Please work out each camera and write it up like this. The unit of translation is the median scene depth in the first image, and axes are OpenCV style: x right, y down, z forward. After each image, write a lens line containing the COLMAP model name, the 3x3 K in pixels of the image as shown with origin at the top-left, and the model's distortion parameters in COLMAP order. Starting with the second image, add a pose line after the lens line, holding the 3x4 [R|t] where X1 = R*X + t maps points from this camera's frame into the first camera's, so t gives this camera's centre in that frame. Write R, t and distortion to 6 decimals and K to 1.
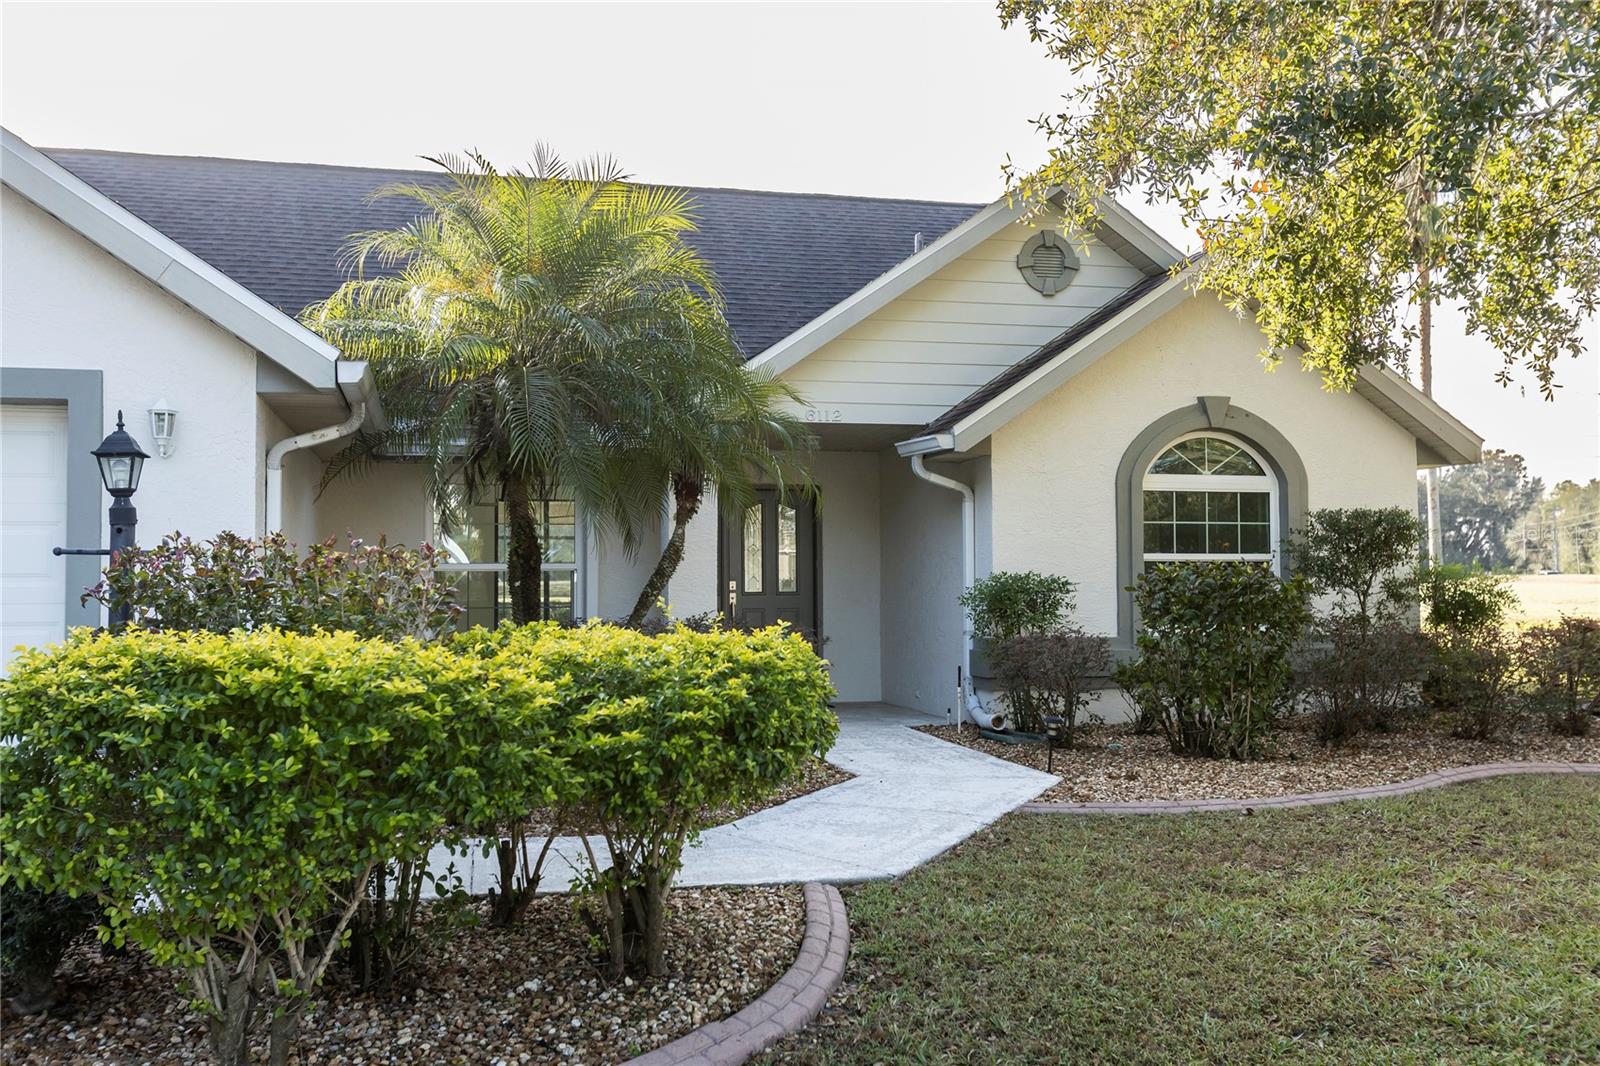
lens RADIAL K [[1481.2, 0, 800.0], [0, 1481.2, 533.0], [0, 0, 1]] dist [-0.018975, -0.007879]
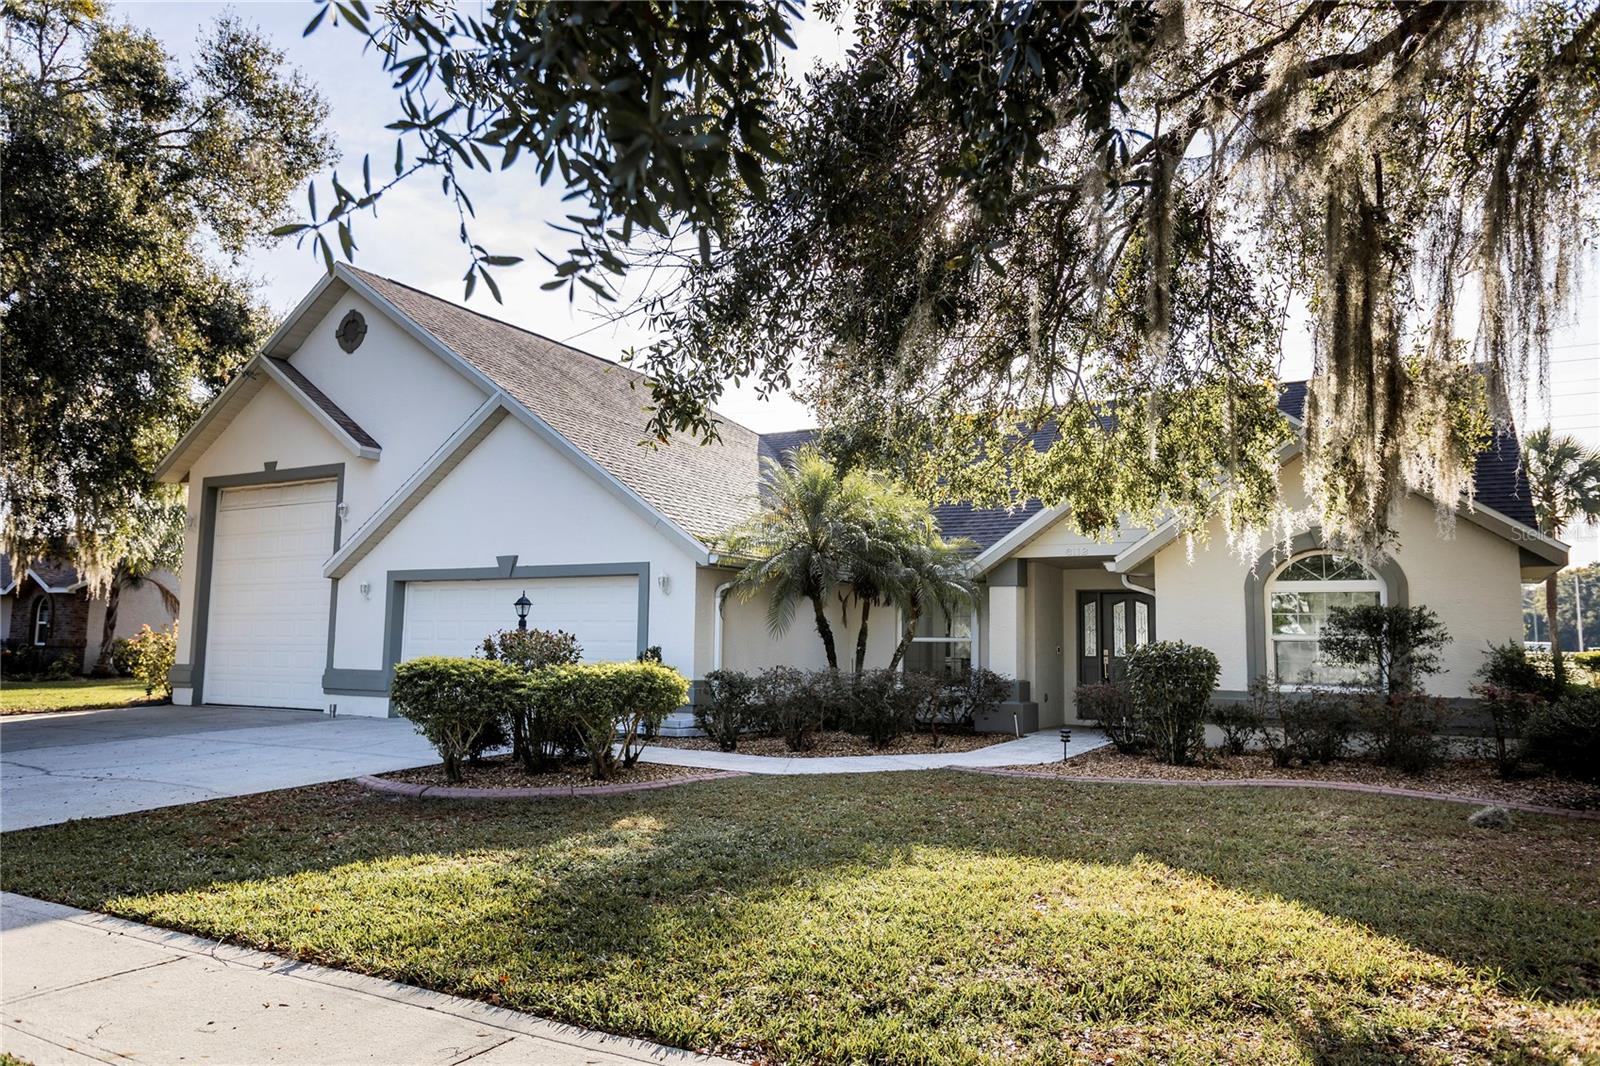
lens RADIAL K [[1090.5, 0, 800.0], [0, 1090.5, 533.0], [0, 0, 1]] dist [0.004369, 0.001959]
pose [[0.722905, -0.057052, -0.688588, 0.696661], [0.007278, 0.997159, -0.074978, -0.010376], [0.690909, 0.049190, 0.721266, -0.127745]]
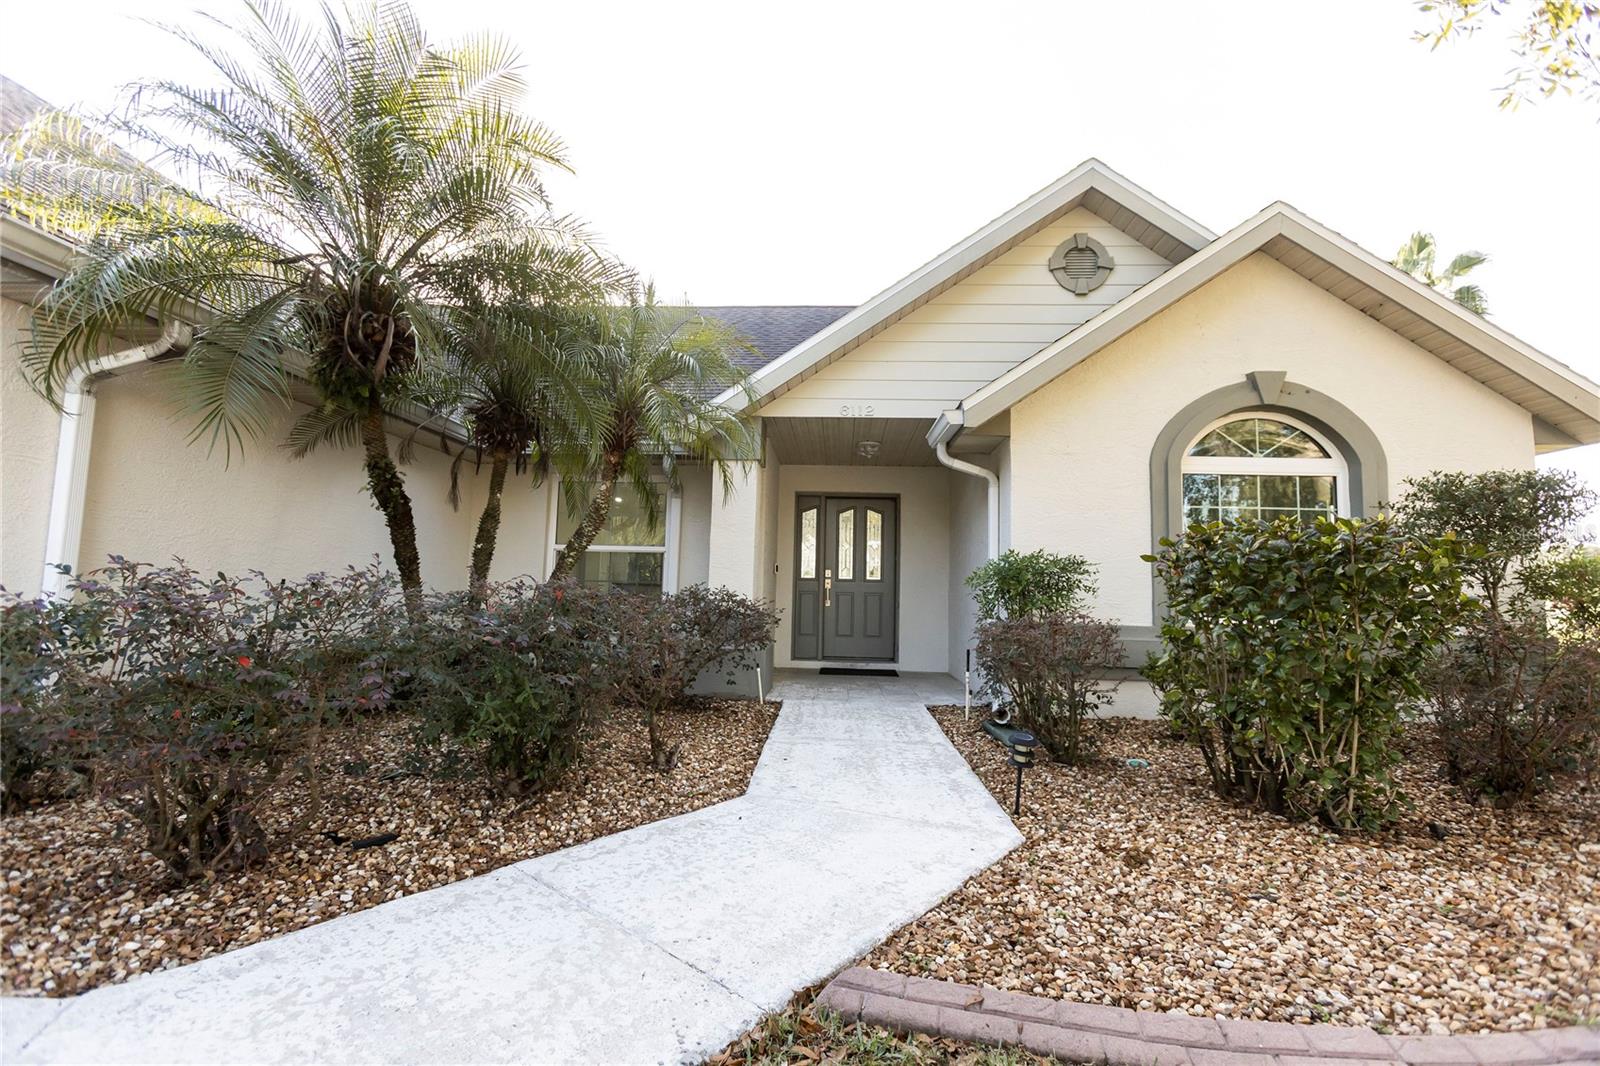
lens RADIAL K [[708.0, 0, 800.0], [0, 708.0, 533.0], [0, 0, 1]] dist [0.001819, 0.000517]
pose [[0.957741, 0.004302, -0.287601, 0.136738], [-0.018583, 0.998725, -0.046946, 0.038313], [0.287033, 0.050306, 0.956599, 0.530095]]
